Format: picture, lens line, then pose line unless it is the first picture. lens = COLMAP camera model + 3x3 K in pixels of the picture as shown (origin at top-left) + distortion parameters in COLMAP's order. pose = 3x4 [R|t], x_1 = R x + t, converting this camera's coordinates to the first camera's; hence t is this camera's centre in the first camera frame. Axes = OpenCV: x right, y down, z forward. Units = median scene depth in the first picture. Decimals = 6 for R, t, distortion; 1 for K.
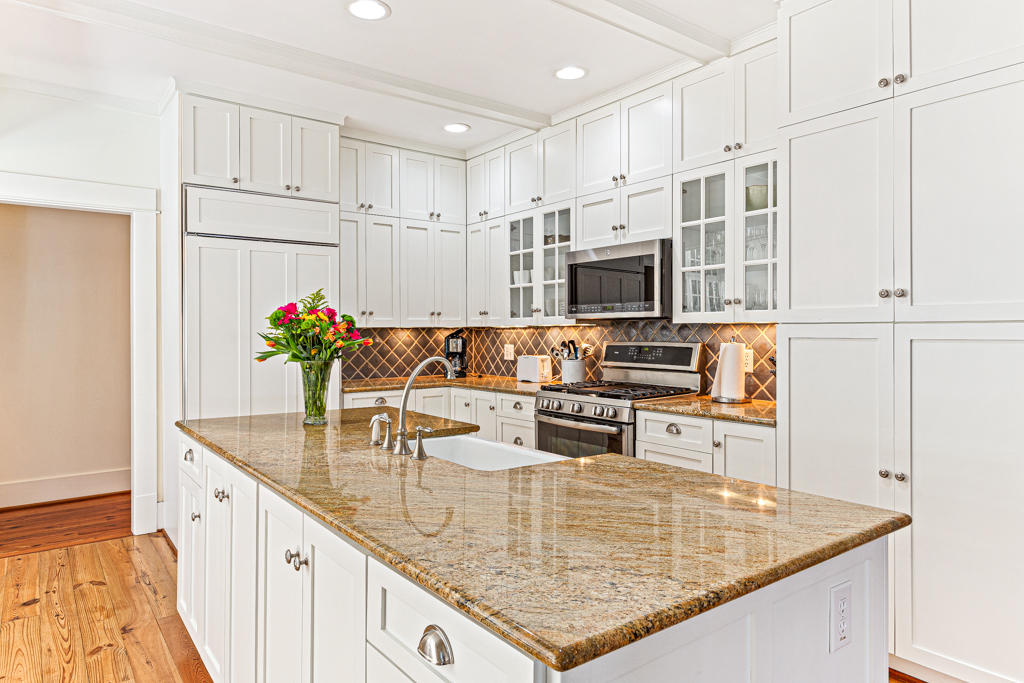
lens RADIAL K [[626.2, 0, 503.5], [0, 626.2, 324.8], [0, 0, 1]] dist [0.025968, -0.001994]
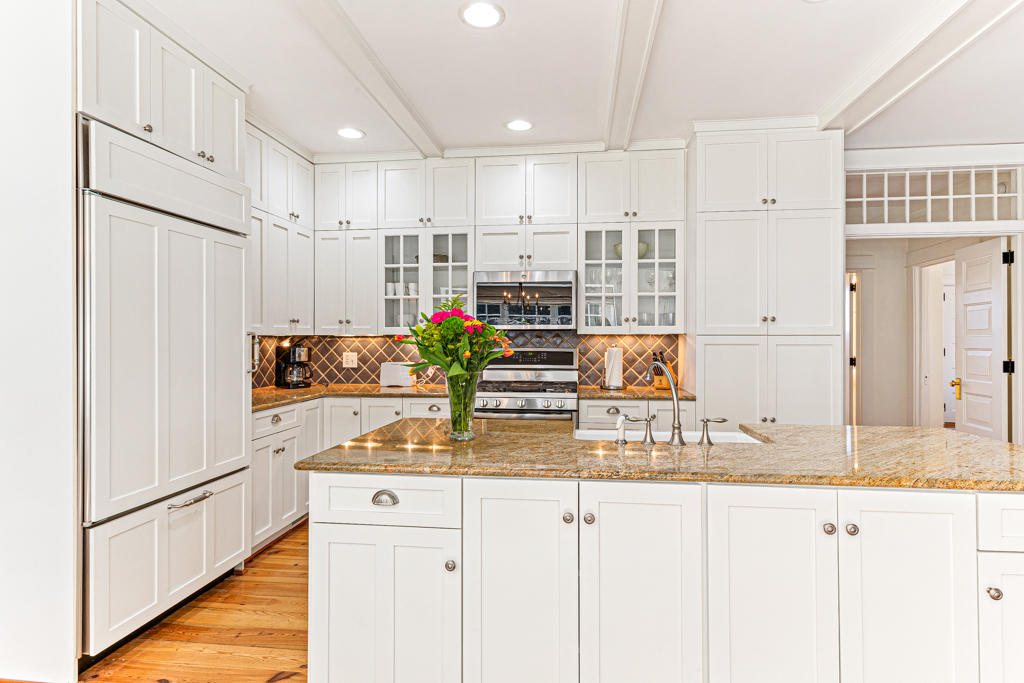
lens RADIAL K [[514.4, 0, 519.7], [0, 514.4, 336.2], [0, 0, 1]] dist [0.006593, 0.000275]
pose [[0.695654, 0.004635, 0.718363, -0.553531], [-0.007990, 0.999967, 0.001285, 0.001890], [-0.718333, -0.006634, 0.695668, 0.288520]]
